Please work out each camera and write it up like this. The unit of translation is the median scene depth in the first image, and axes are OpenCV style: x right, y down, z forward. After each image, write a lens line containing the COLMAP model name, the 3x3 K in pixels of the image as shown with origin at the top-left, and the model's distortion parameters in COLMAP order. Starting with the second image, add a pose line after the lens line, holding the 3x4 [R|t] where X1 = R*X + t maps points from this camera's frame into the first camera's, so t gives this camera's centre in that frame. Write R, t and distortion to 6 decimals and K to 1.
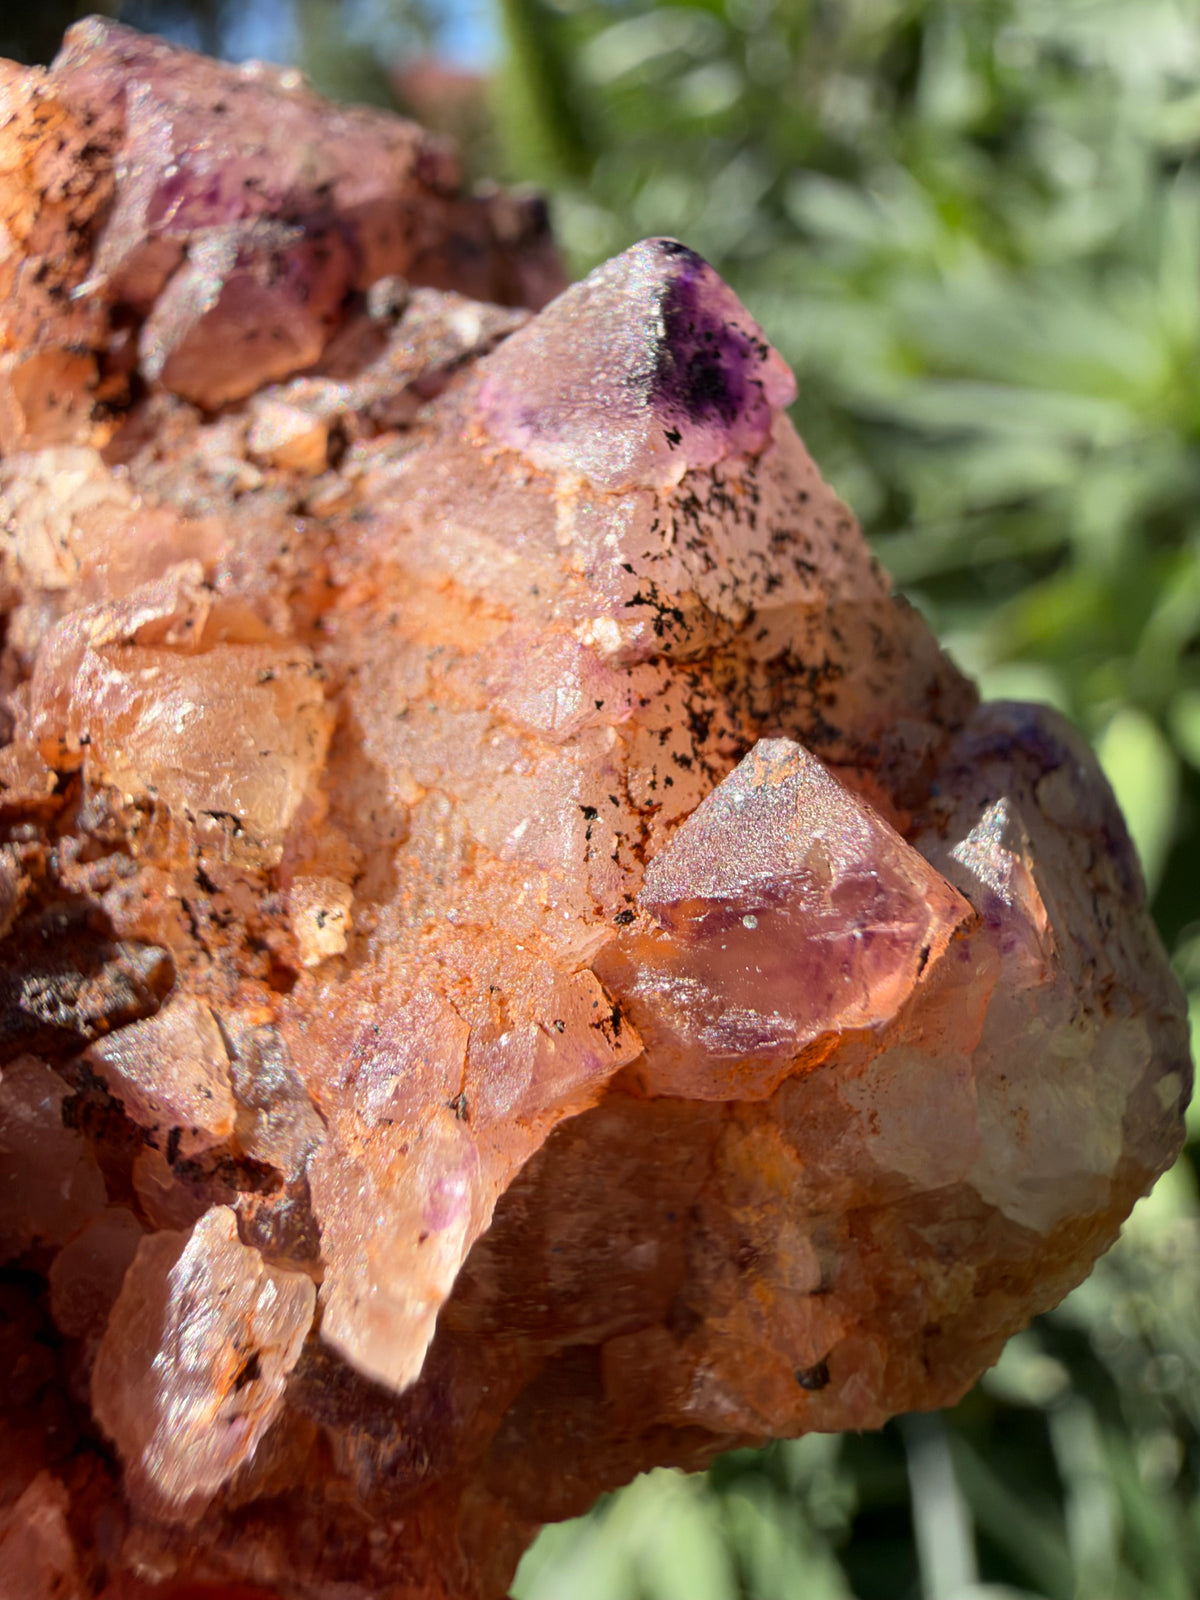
lens RADIAL K [[1228.5, 0, 592.3], [0, 1228.5, 672.0], [0, 0, 1]] dist [-0.009188, 0.004391]
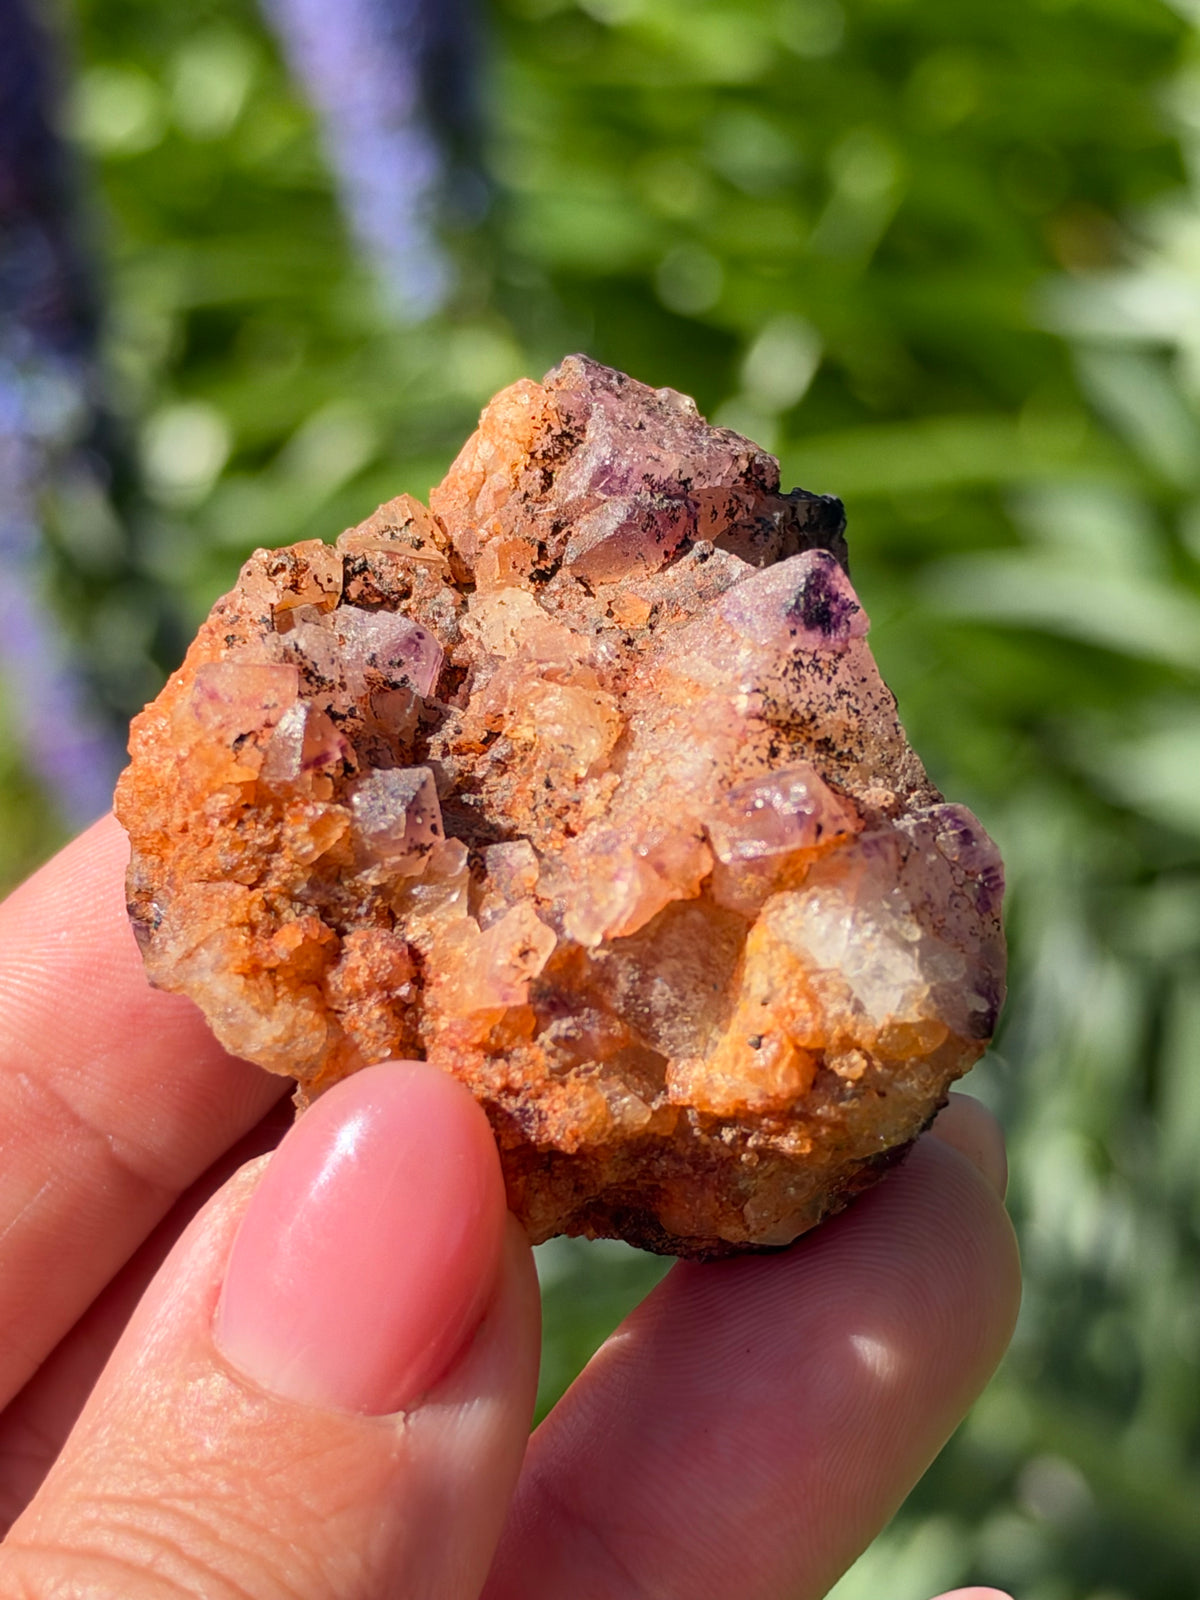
lens RADIAL K [[4016.5, 0, 599.2], [0, 4016.5, 795.9], [0, 0, 1]] dist [0.147537, 0.229574]
pose [[0.952460, 0.209494, -0.221206, 1.399241], [-0.253389, 0.947839, -0.193378, 1.593899], [0.169156, 0.240236, 0.955862, -5.987246]]
